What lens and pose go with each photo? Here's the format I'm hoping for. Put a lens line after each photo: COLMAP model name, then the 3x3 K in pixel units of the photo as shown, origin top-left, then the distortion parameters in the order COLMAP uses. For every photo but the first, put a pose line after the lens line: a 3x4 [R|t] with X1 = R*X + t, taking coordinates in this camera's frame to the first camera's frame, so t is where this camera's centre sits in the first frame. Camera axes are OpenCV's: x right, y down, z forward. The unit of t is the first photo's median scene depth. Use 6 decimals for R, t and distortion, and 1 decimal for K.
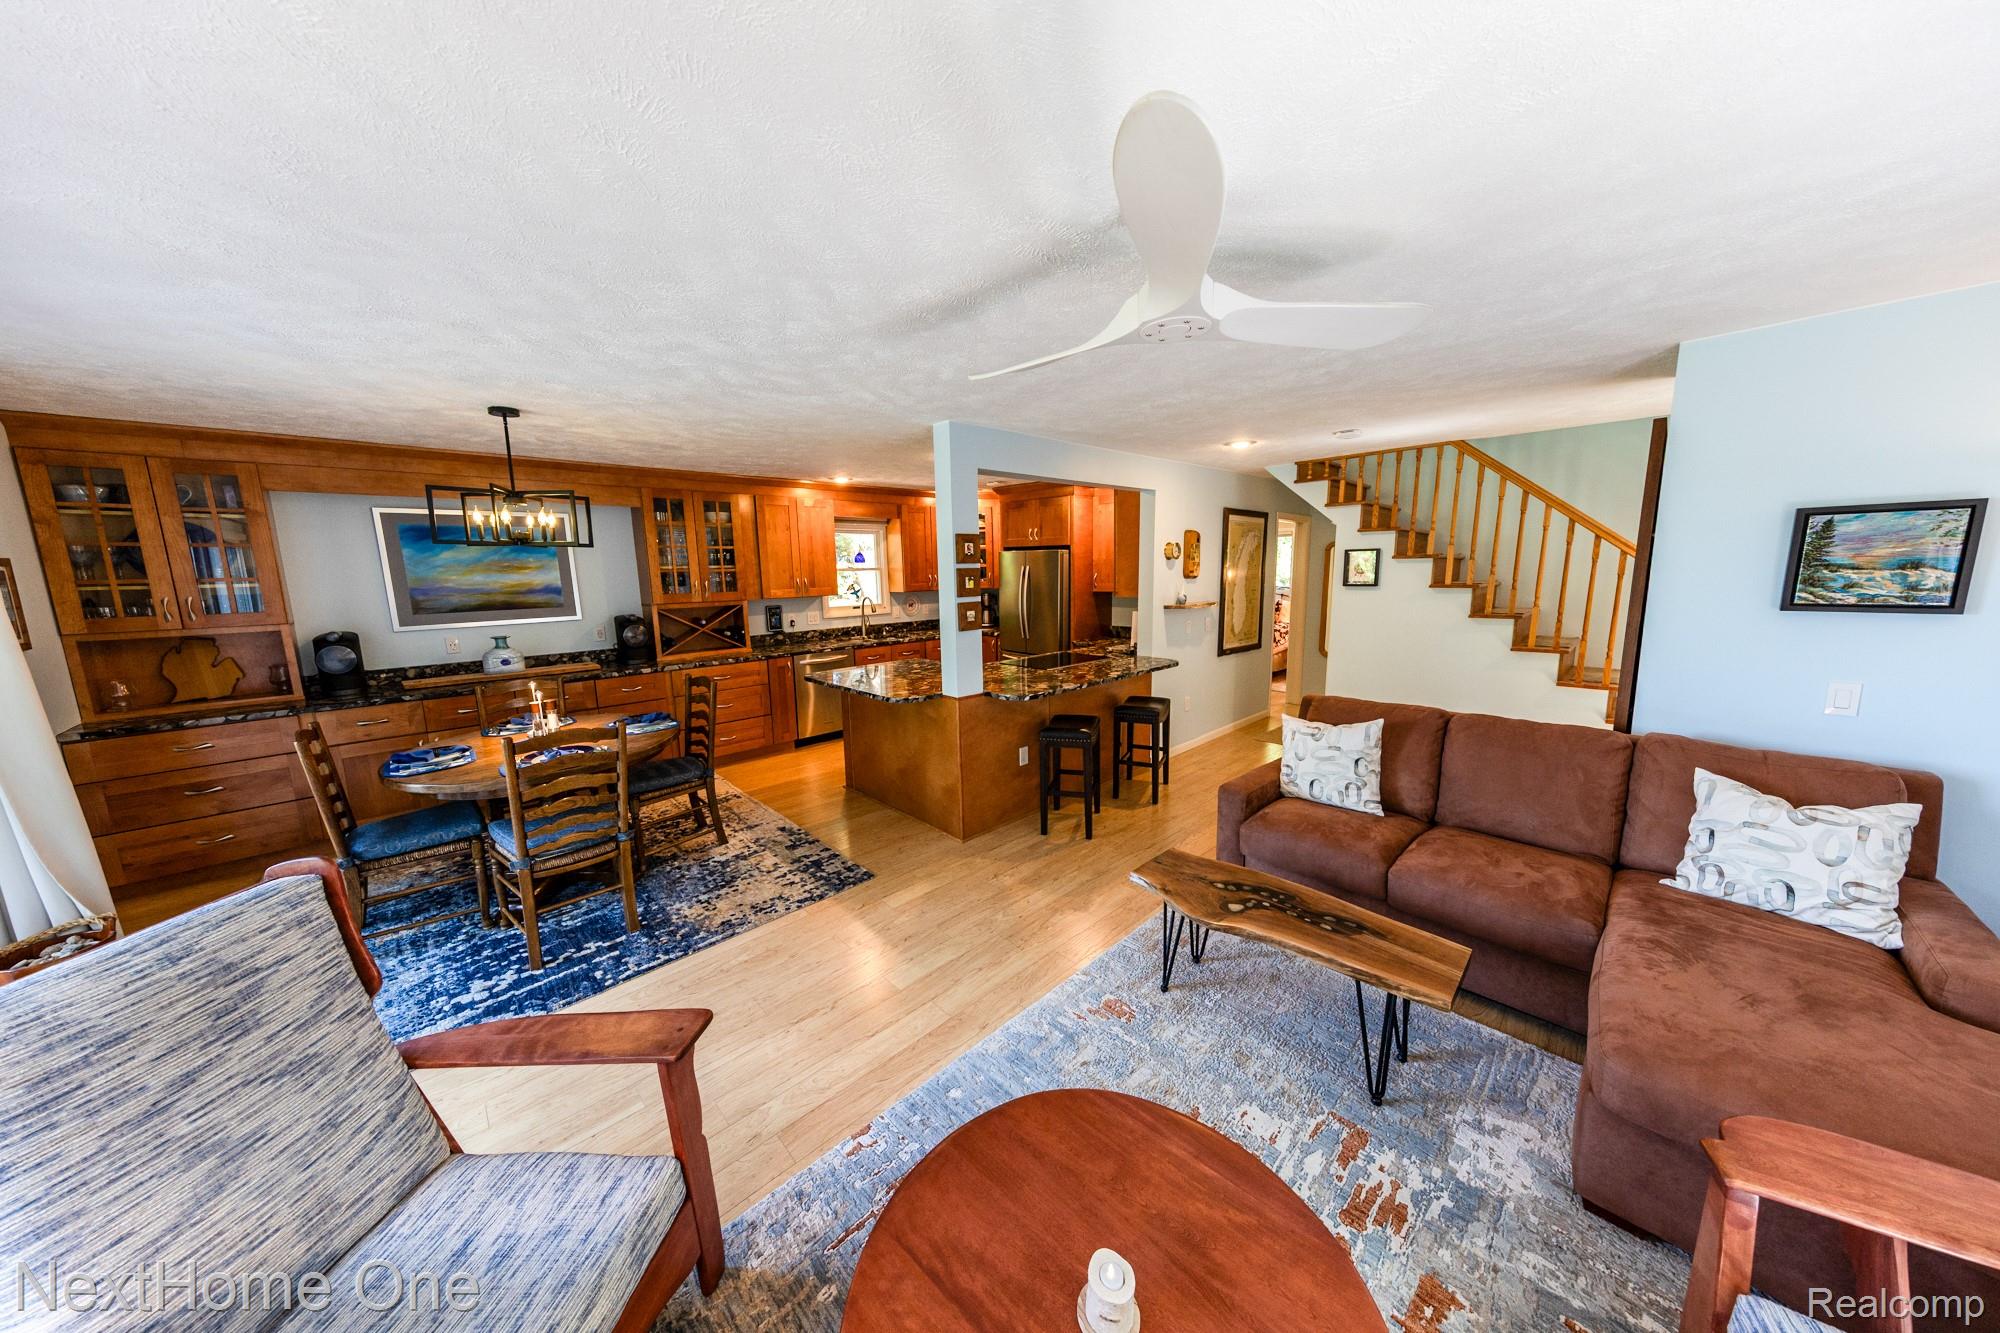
lens RADIAL K [[623.5, 0, 1007.3], [0, 623.5, 665.5], [0, 0, 1]] dist [0.002310, -0.000151]
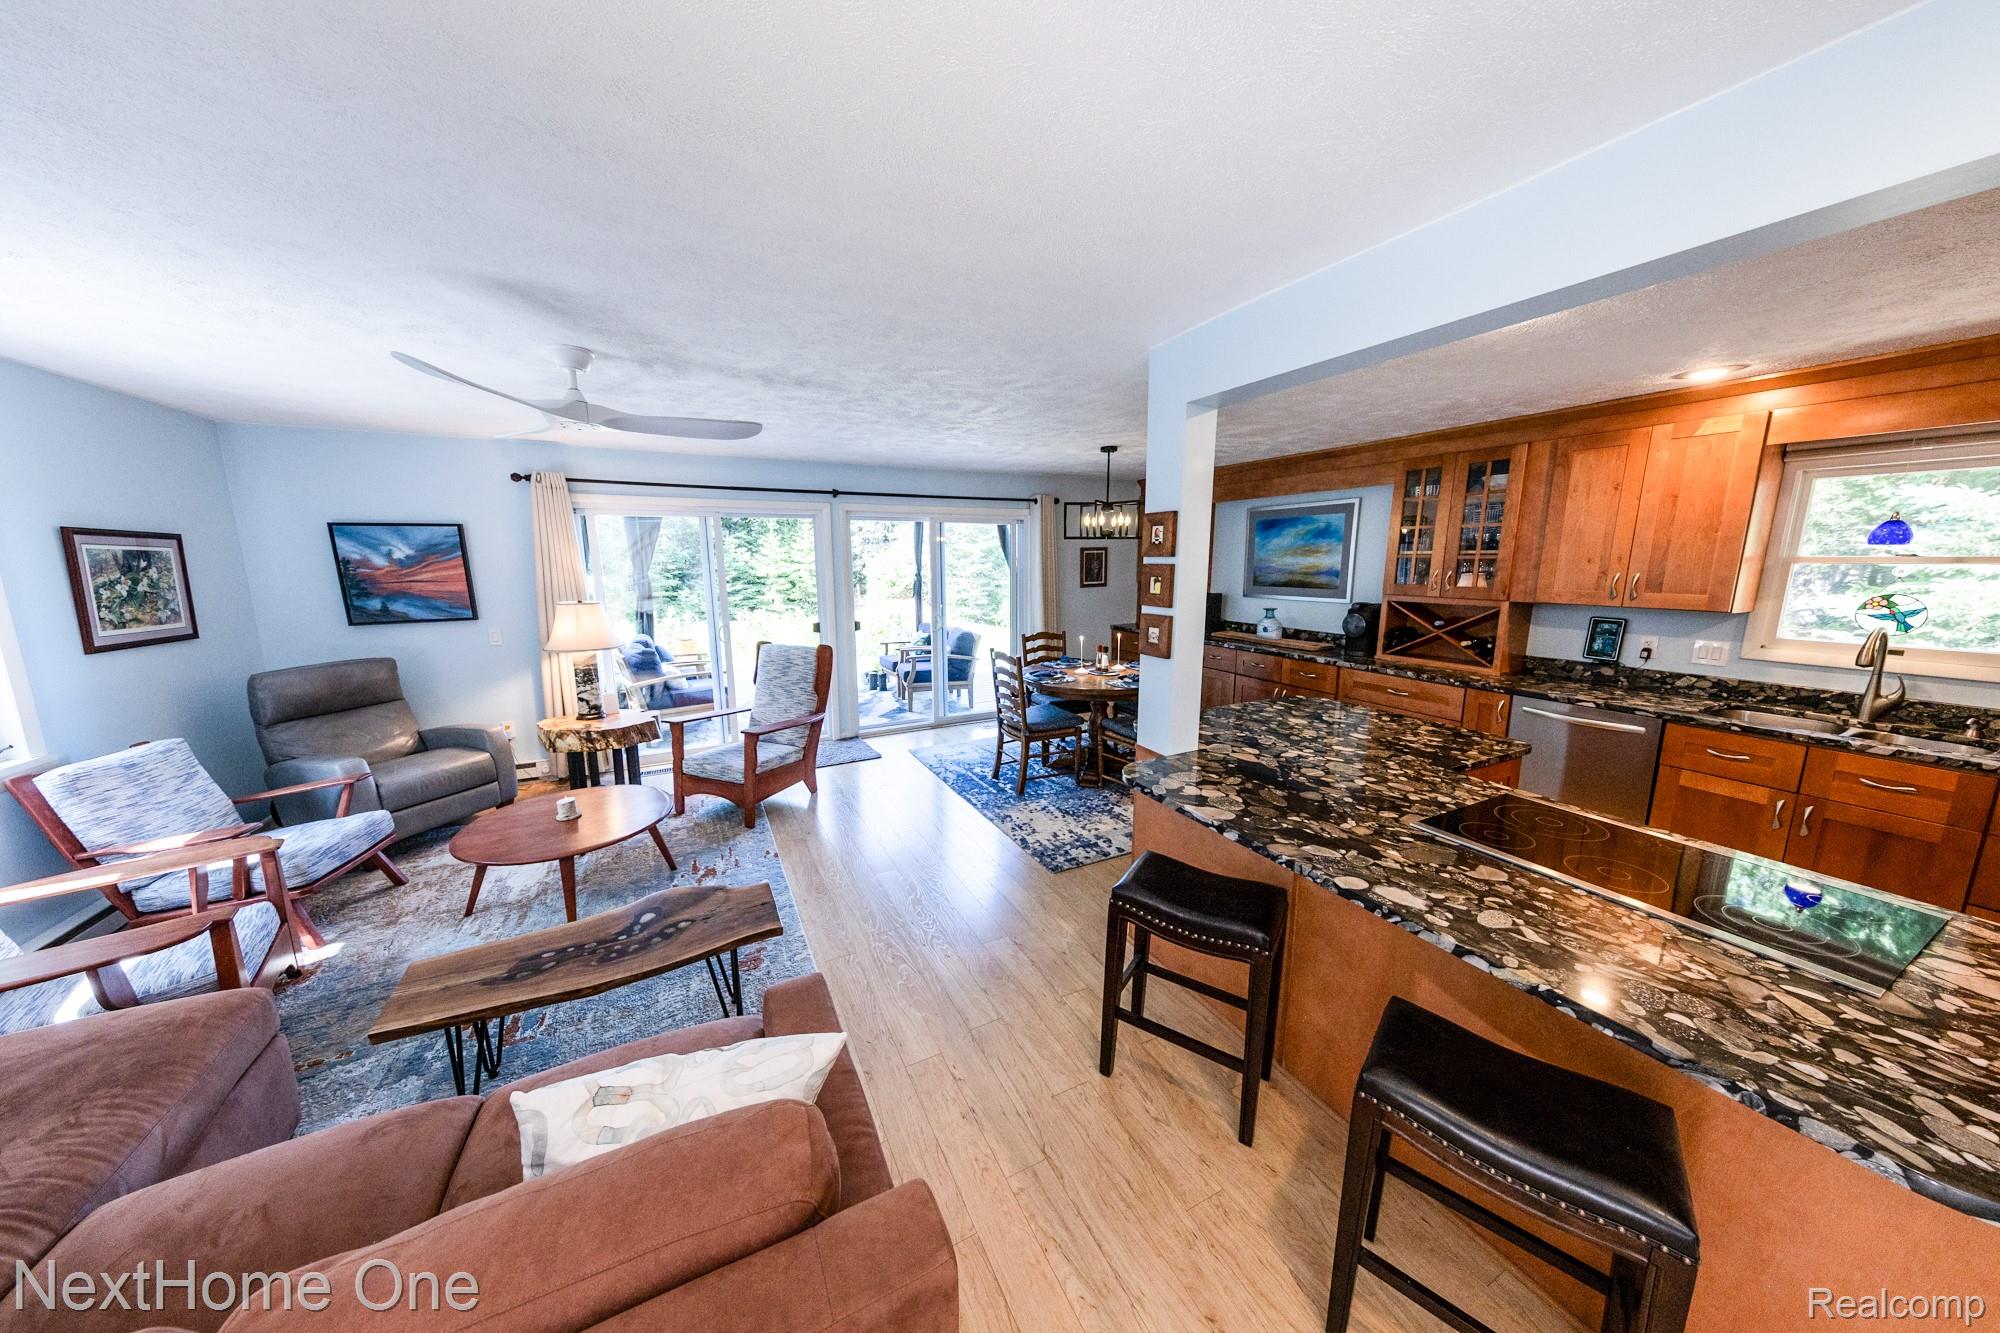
lens RADIAL K [[623.5, 0, 990.3], [0, 623.5, 669.6], [0, 0, 1]] dist [0.002310, -0.000151]
pose [[-0.310858, 0.189239, -0.931427, 0.533288], [-0.141819, 0.959773, 0.242330, -0.154103], [0.939816, 0.207424, -0.271515, 0.869375]]
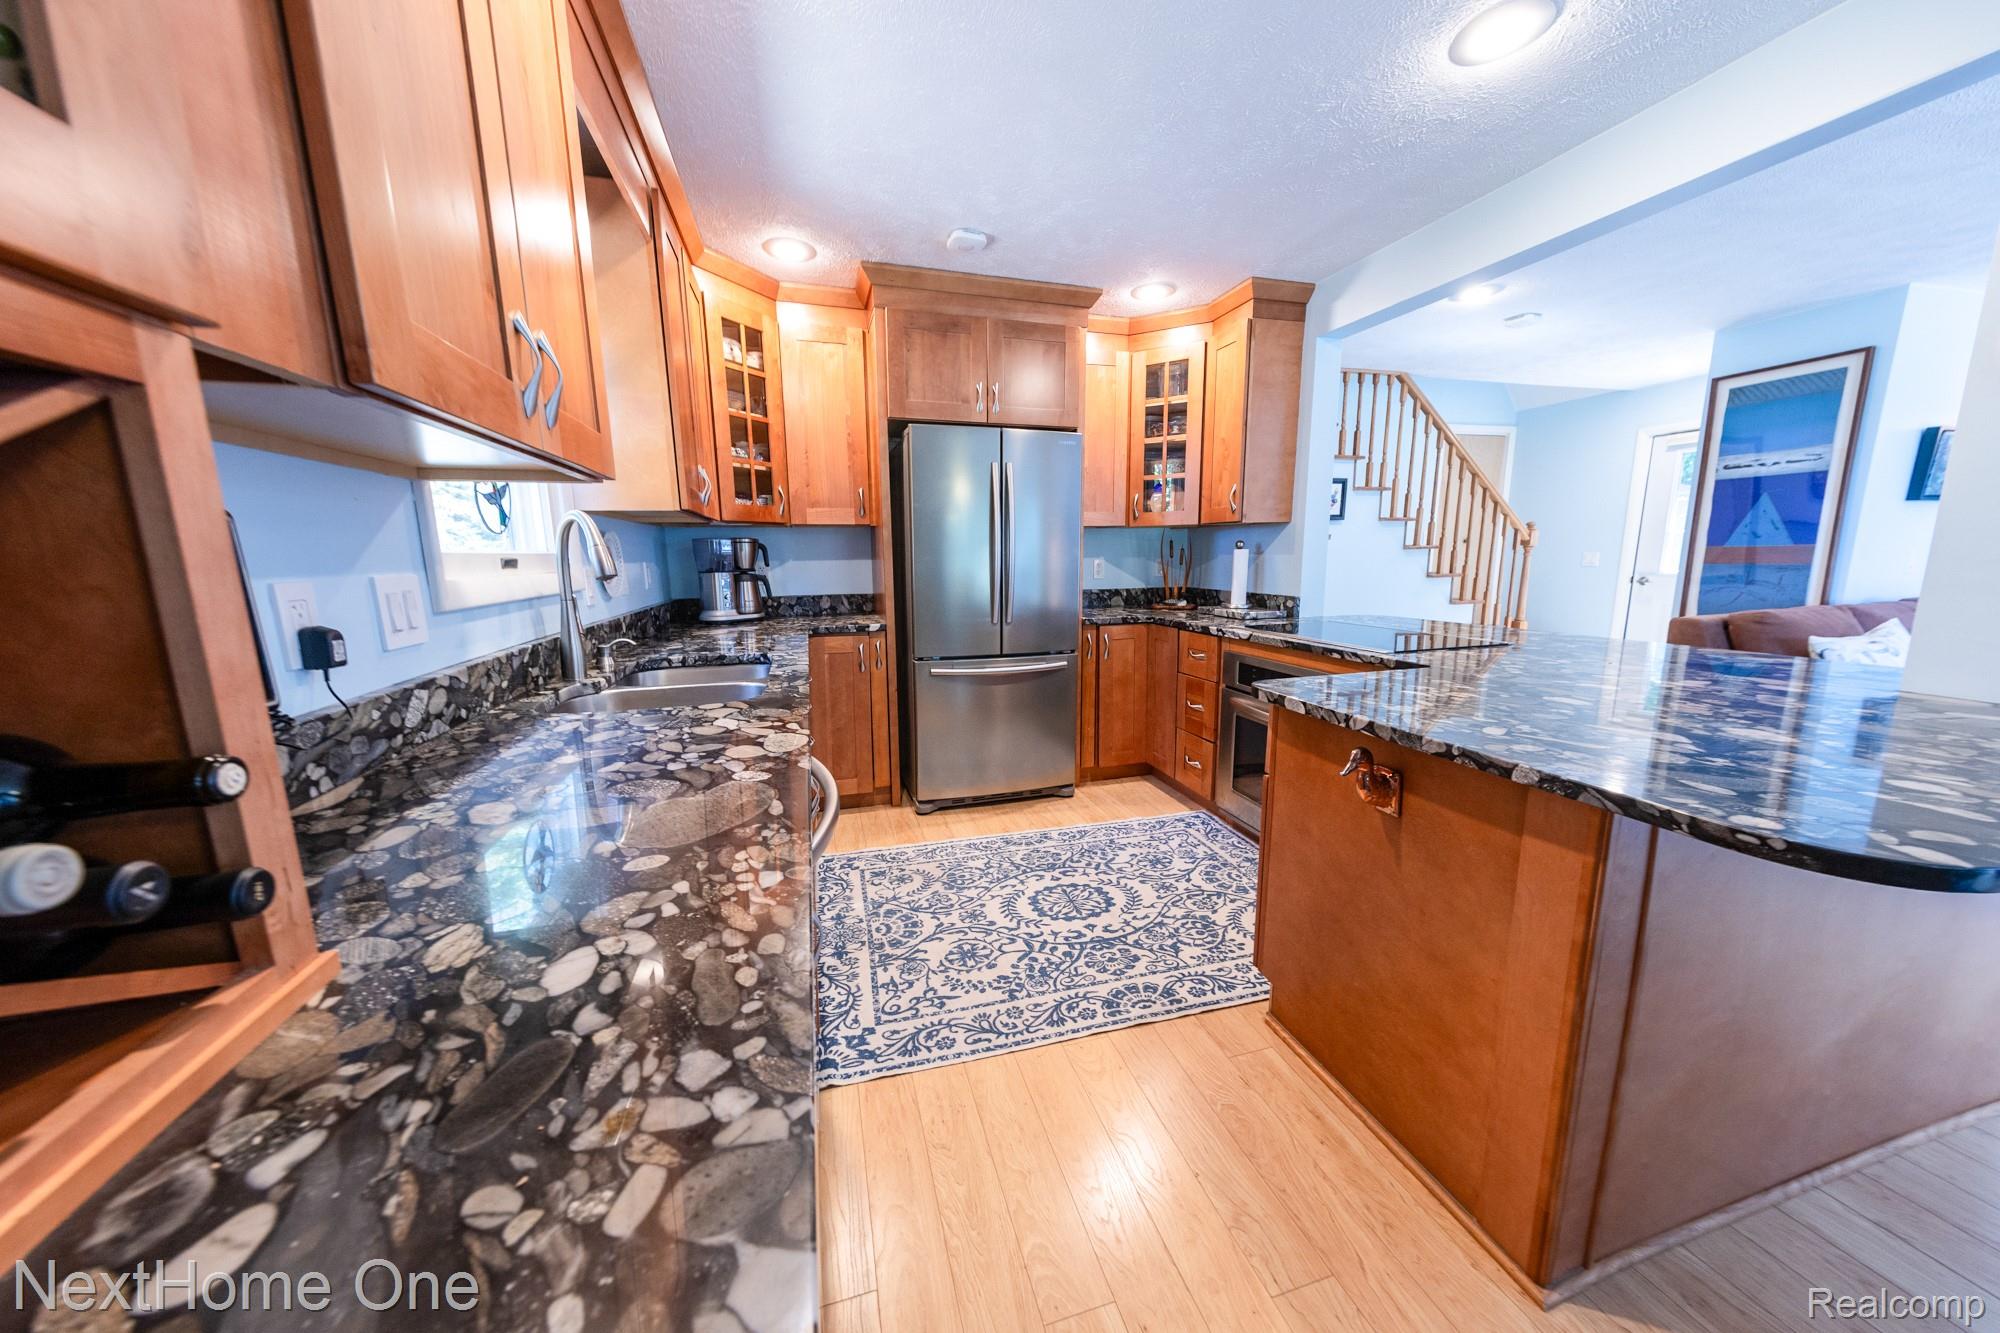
lens RADIAL K [[623.5, 0, 966.2], [0, 623.5, 660.1], [0, 0, 1]] dist [0.002310, -0.000151]
pose [[0.488625, -0.133832, 0.862168, -0.572148], [0.144907, 0.986890, 0.071067, -0.078565], [-0.860376, 0.090209, 0.501612, 1.168612]]
